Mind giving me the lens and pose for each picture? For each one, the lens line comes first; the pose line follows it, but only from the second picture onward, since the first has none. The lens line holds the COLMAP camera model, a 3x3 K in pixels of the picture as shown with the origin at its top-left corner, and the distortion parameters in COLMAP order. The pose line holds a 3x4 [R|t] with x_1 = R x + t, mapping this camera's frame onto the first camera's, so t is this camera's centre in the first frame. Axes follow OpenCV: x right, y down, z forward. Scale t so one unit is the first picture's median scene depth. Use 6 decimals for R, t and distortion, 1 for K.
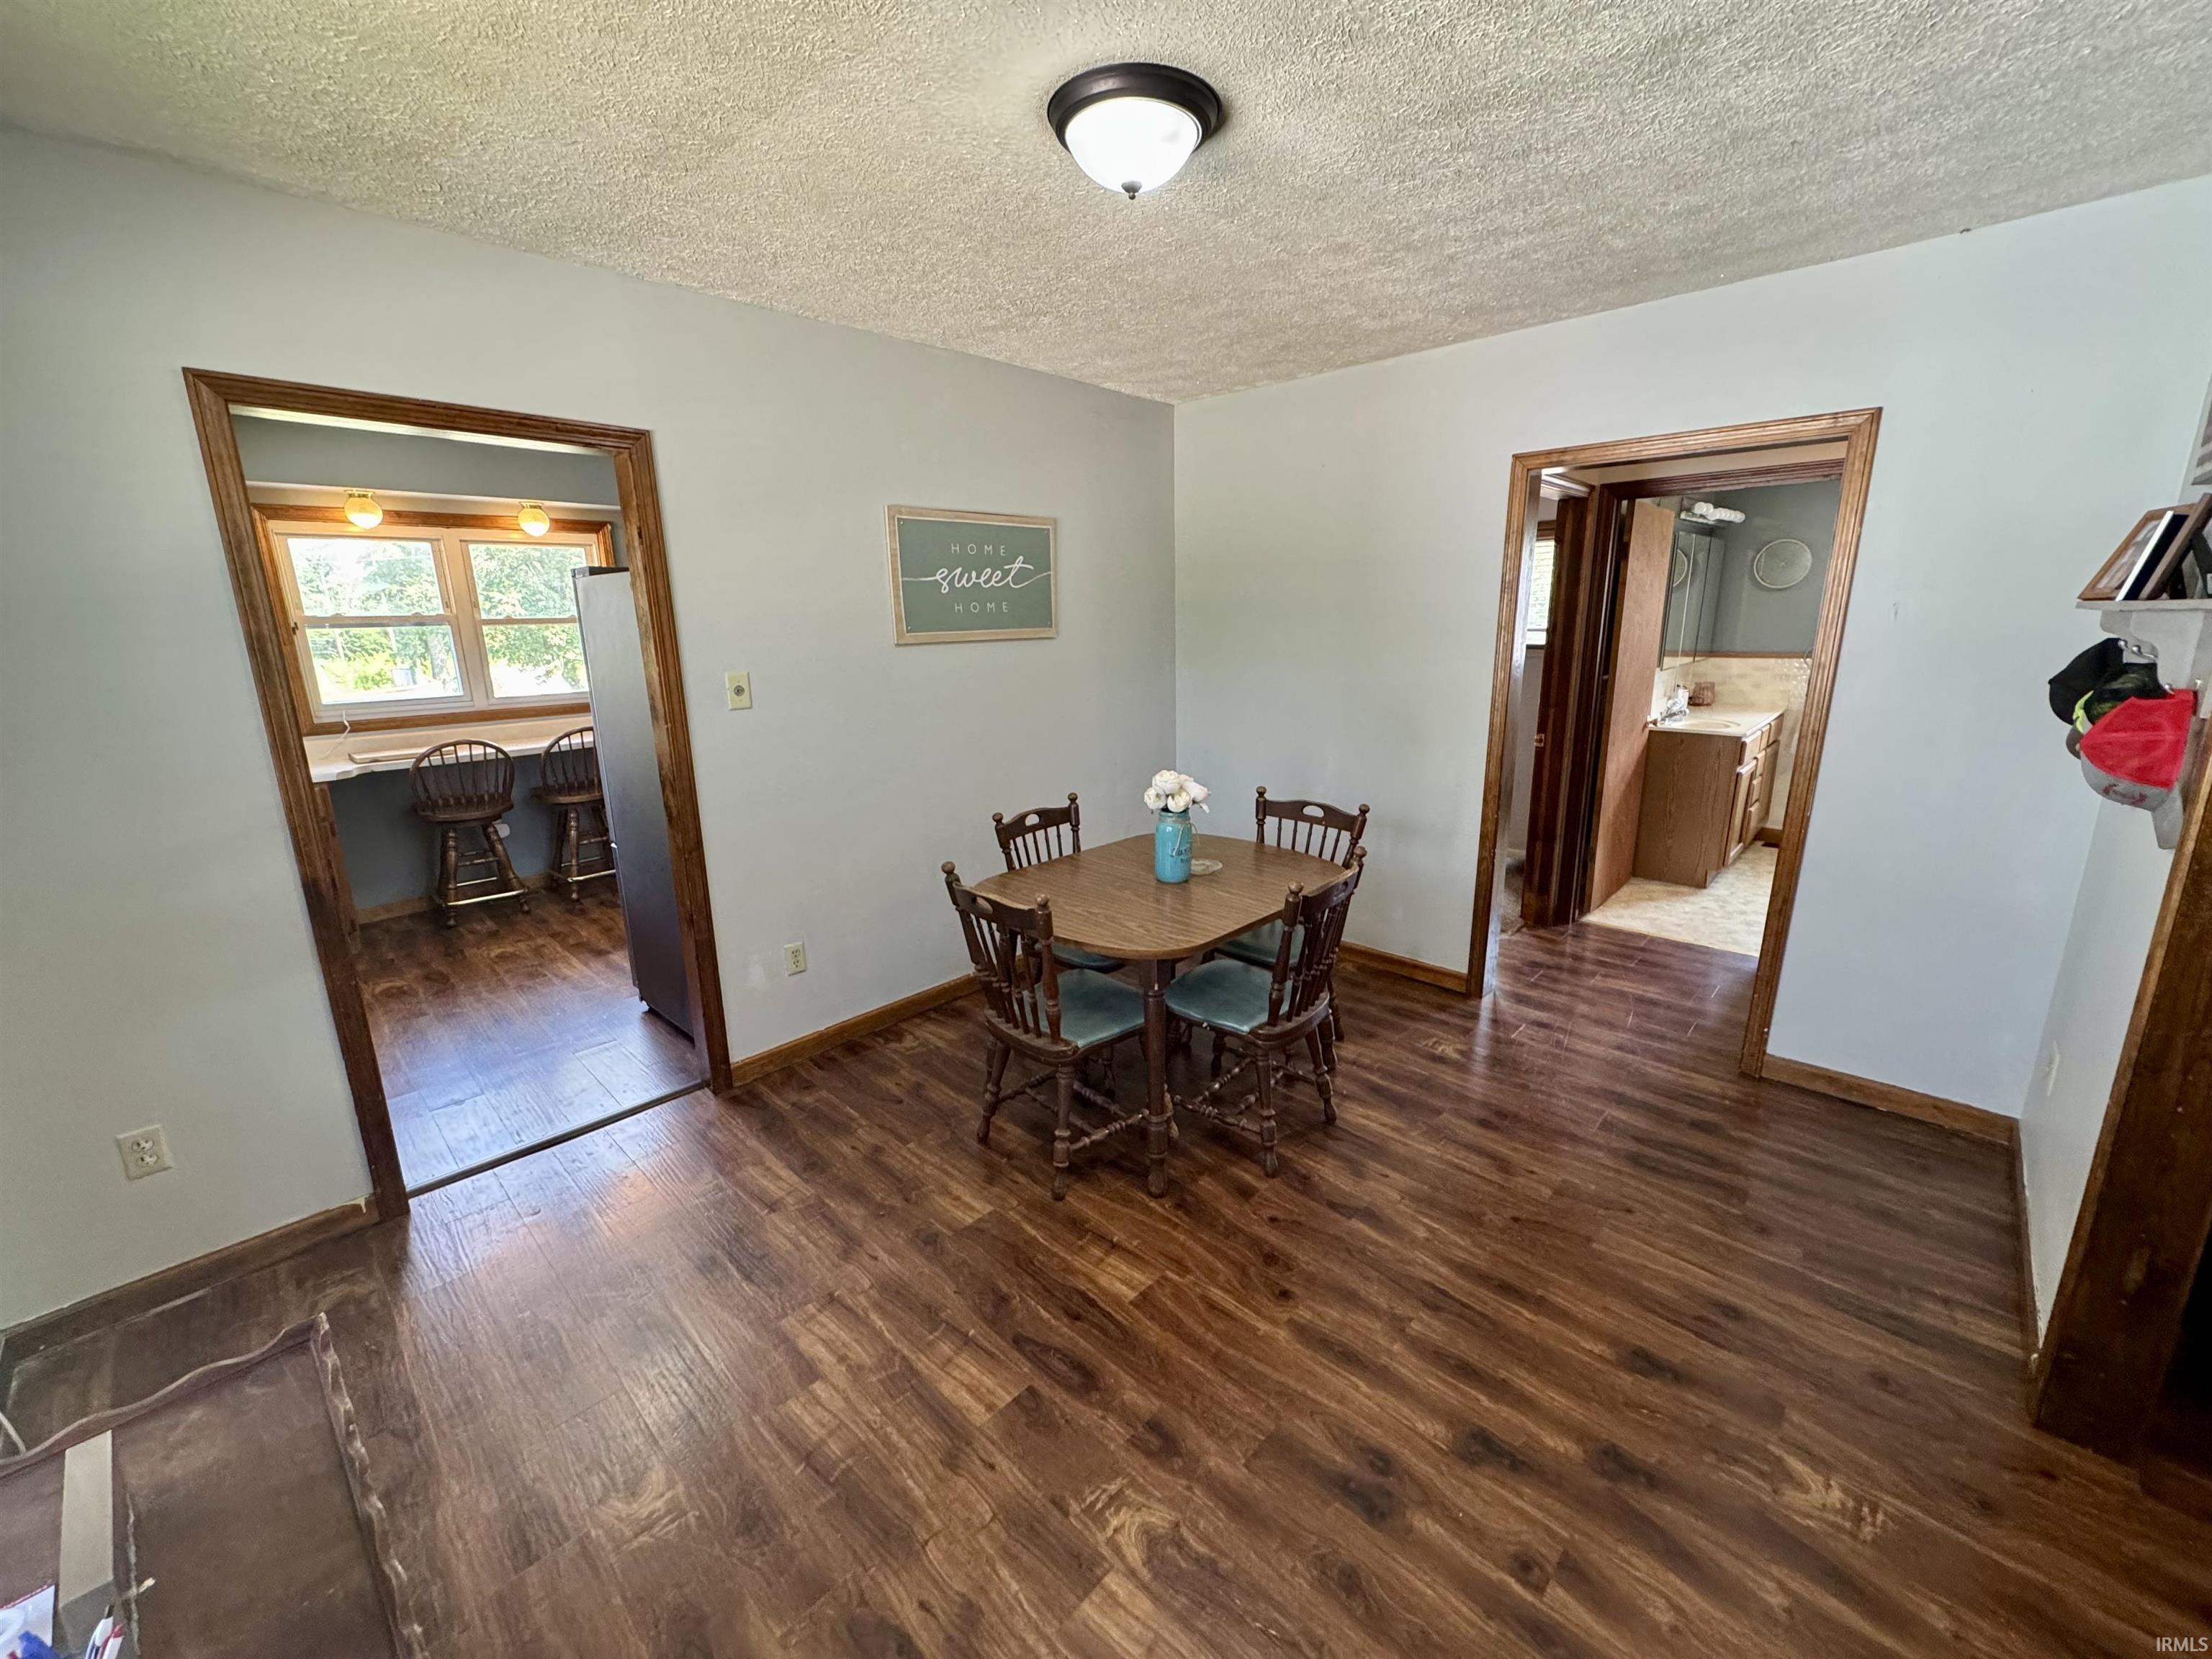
lens RADIAL K [[879.8, 0, 1109.9], [0, 879.8, 826.0], [0, 0, 1]] dist [-0.000594, 0.000226]
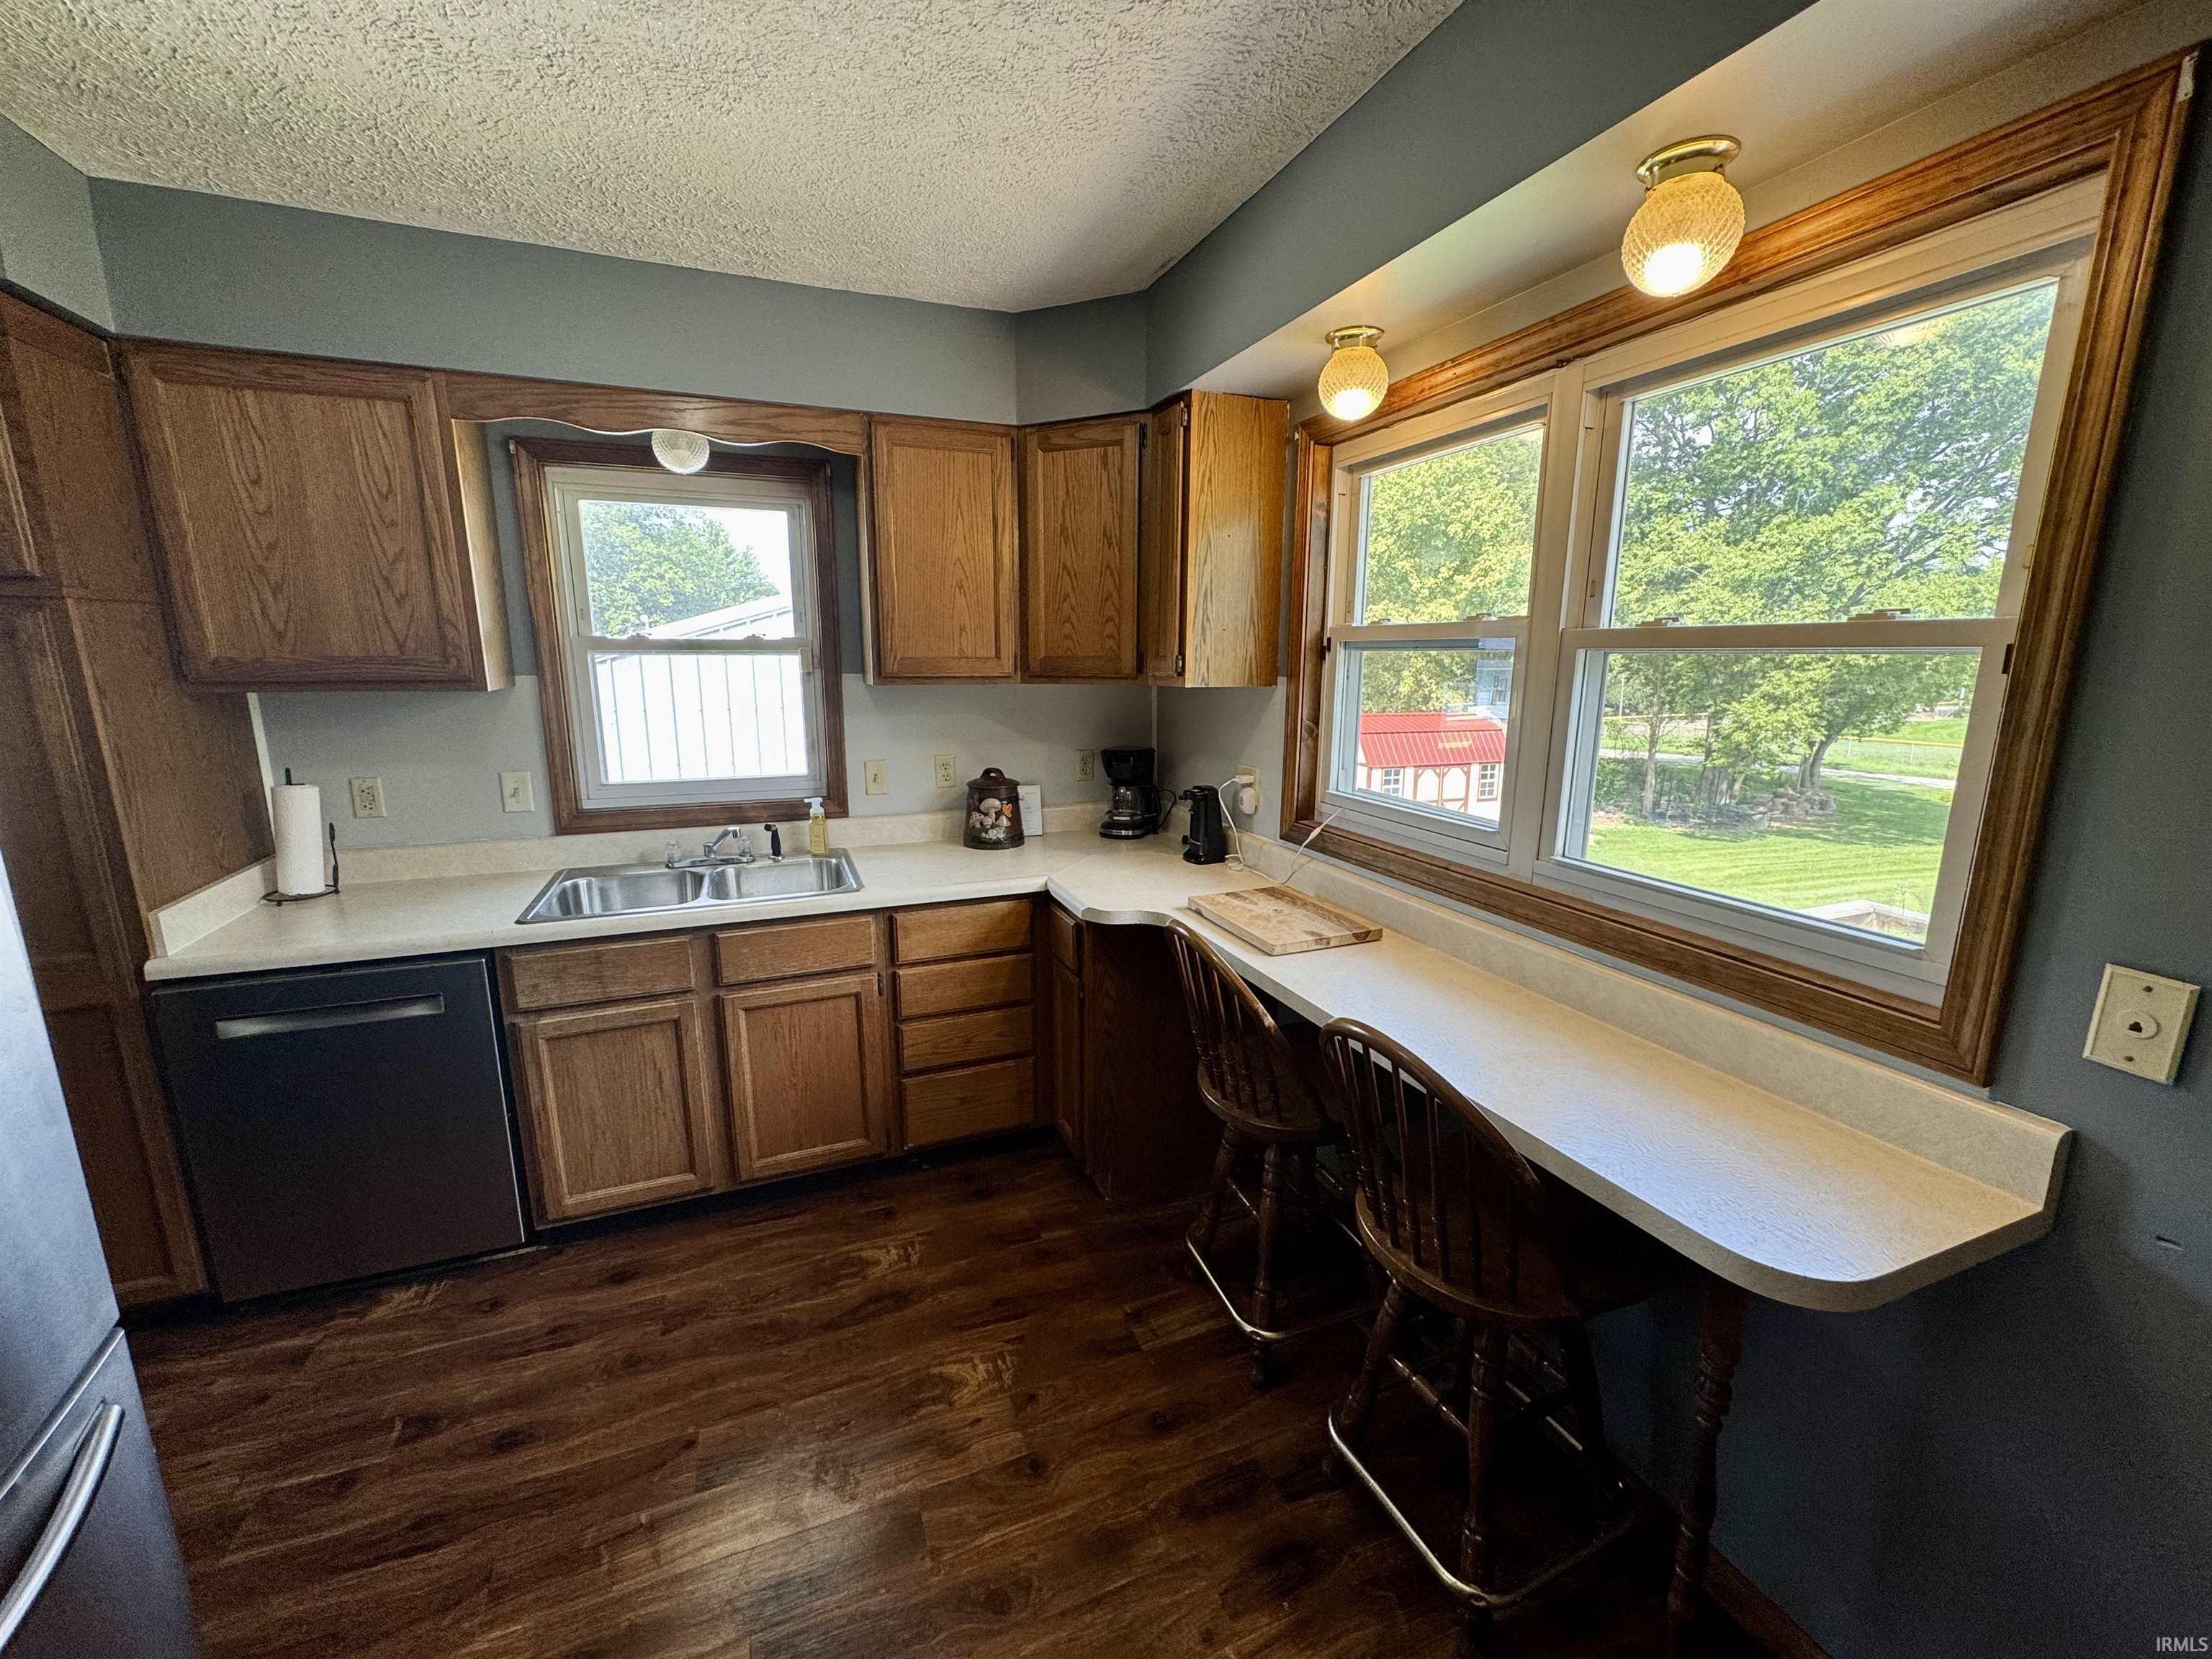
lens RADIAL K [[879.8, 0, 1109.9], [0, 879.8, 826.0], [0, 0, 1]] dist [-0.000594, 0.000226]
pose [[-0.408078, 0.197477, -0.891333, -0.637046], [-0.209132, 0.930144, 0.301822, -0.448181], [0.888671, 0.309573, -0.338272, 1.890937]]
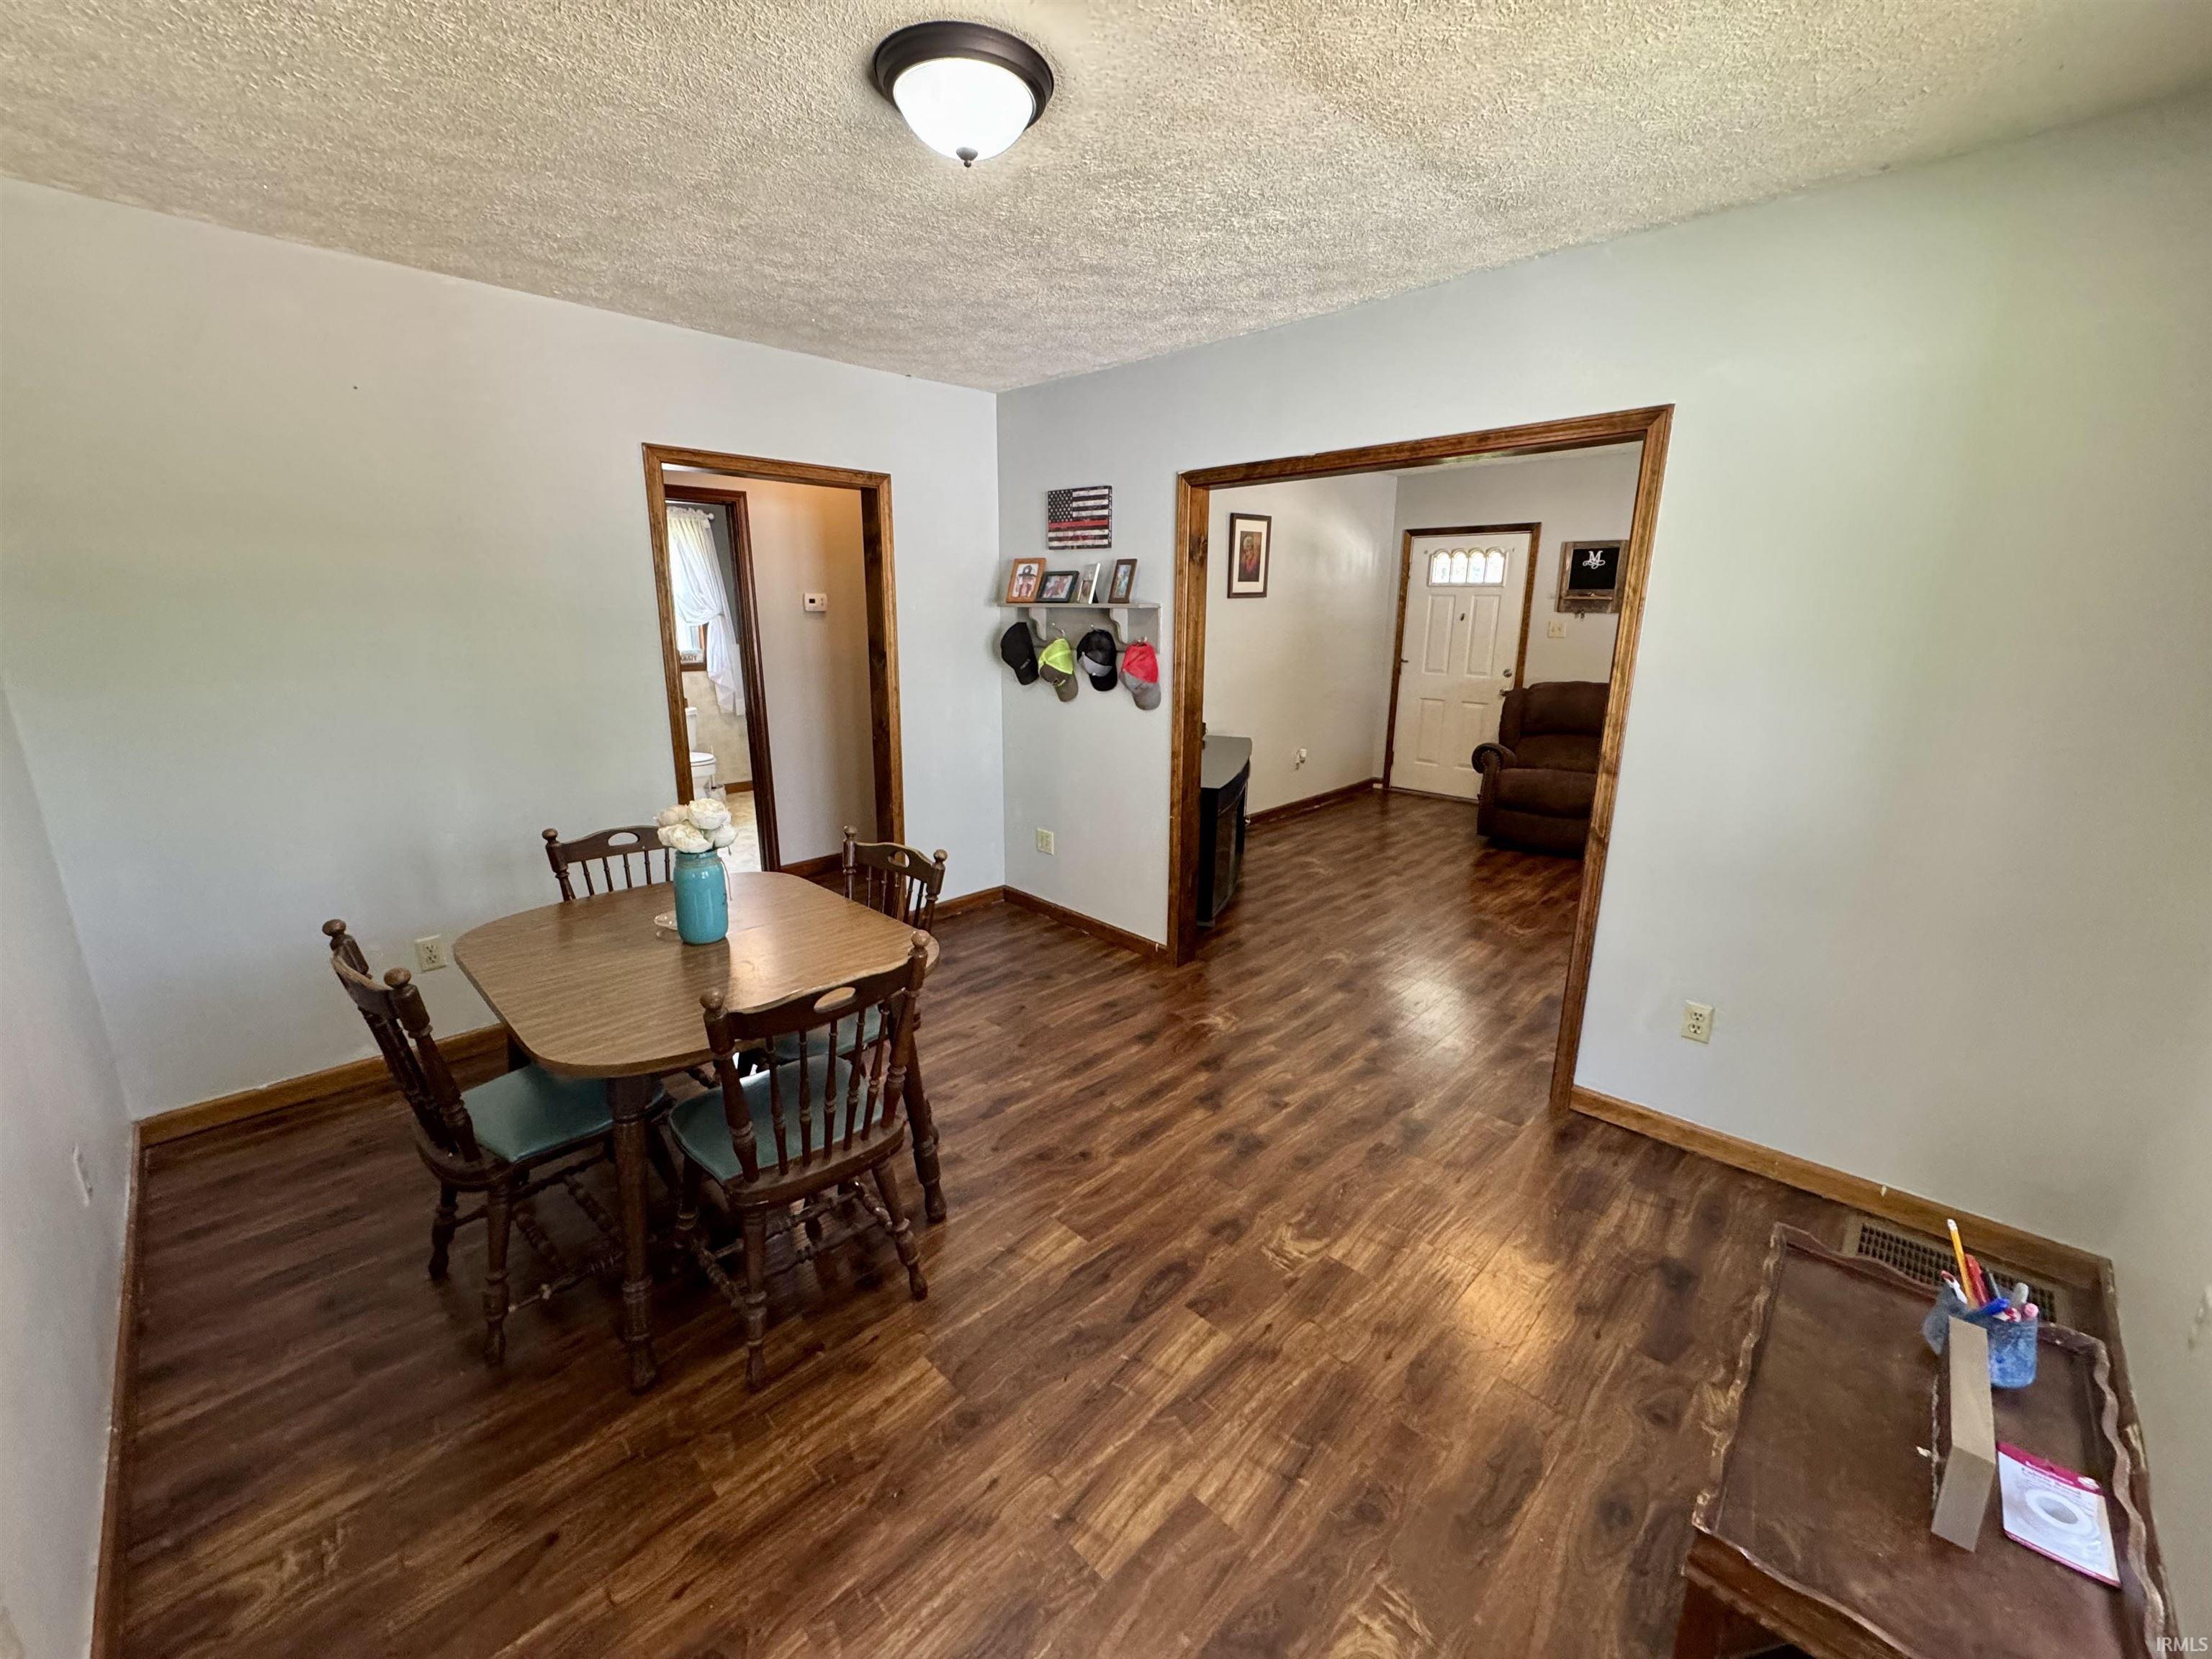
lens RADIAL K [[879.8, 0, 1109.9], [0, 879.8, 826.0], [0, 0, 1]] dist [-0.000594, 0.000226]
pose [[0.009840, -0.227247, 0.973787, -0.727604], [0.226566, 0.949015, 0.219177, -0.136095], [-0.973946, 0.218471, 0.060825, 0.638327]]
